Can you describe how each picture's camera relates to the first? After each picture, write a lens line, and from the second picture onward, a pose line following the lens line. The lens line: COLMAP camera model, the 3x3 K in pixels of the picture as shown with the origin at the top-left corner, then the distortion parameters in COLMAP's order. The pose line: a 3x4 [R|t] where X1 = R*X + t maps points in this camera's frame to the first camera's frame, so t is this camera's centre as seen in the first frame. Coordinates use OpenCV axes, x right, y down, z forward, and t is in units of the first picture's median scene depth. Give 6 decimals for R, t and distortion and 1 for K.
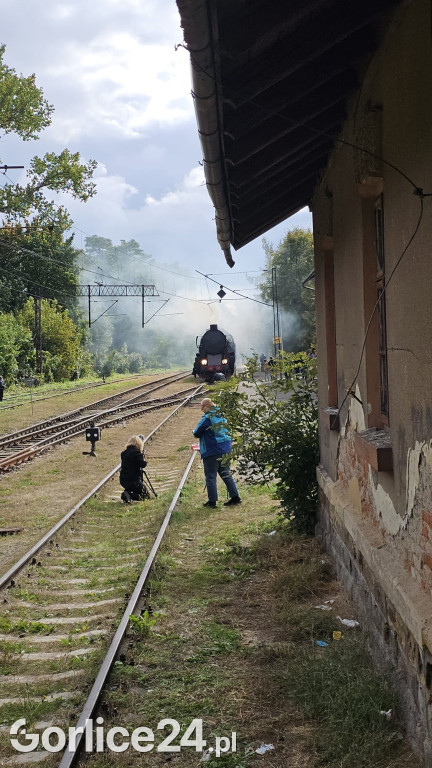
lens RADIAL K [[639.4, 0, 216.0], [0, 639.4, 384.0], [0, 0, 1]] dist [0.103982, -0.145686]
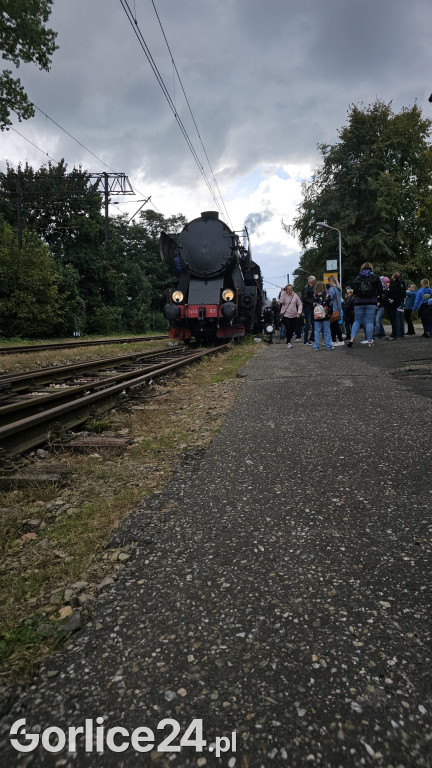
lens RADIAL K [[526.9, 0, 218.2], [0, 526.9, 388.7], [0, 0, 1]] dist [0.086566, -0.112627]
pose [[0.996199, 0.023987, -0.083738, 0.037560], [-0.017054, 0.996441, 0.082549, -0.003718], [0.085420, -0.080807, 0.993063, 0.682738]]
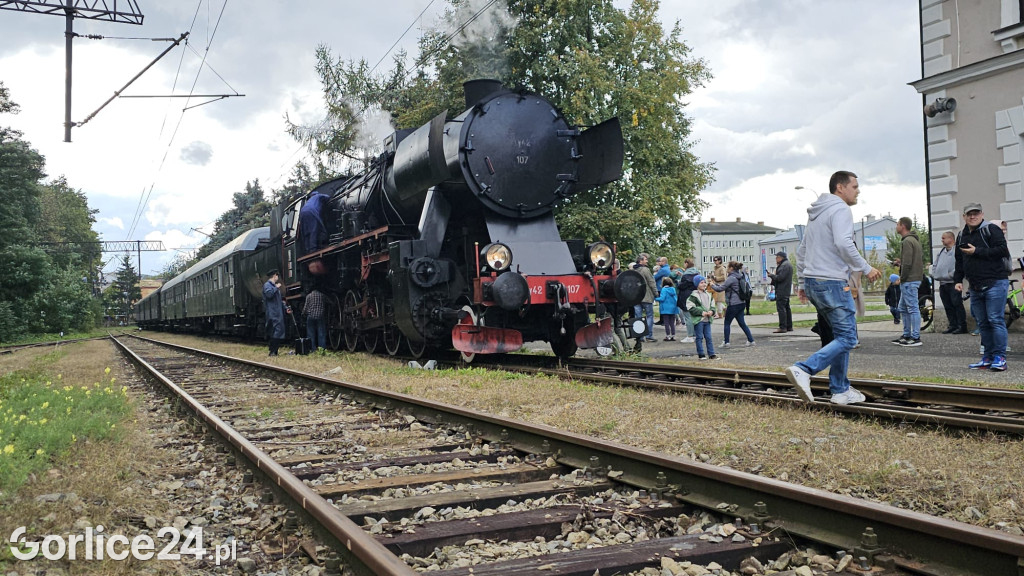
lens RADIAL K [[1019.0, 0, 536.5], [0, 1019.0, 290.8], [0, 0, 1]] dist [0.121676, -0.178711]
pose [[0.911595, 0.016902, 0.410742, -0.129517], [0.013140, 0.997446, -0.070208, -0.004214], [-0.410879, 0.069399, 0.909045, 0.757524]]
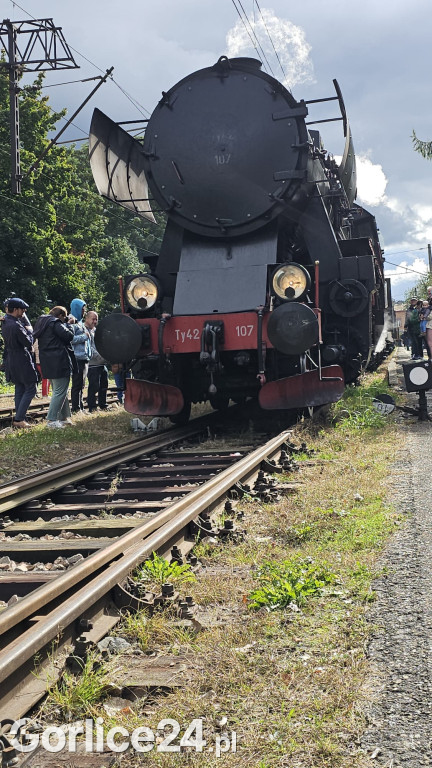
lens RADIAL K [[967.6, 0, 201.9], [0, 967.6, 386.2], [0, 0, 1]] dist [0.189902, -0.473844]
pose [[0.983746, -0.012492, -0.179130, 0.032508], [0.012813, 0.999918, 0.000633, -0.013897], [0.179107, -0.002918, 0.983825, 0.817443]]
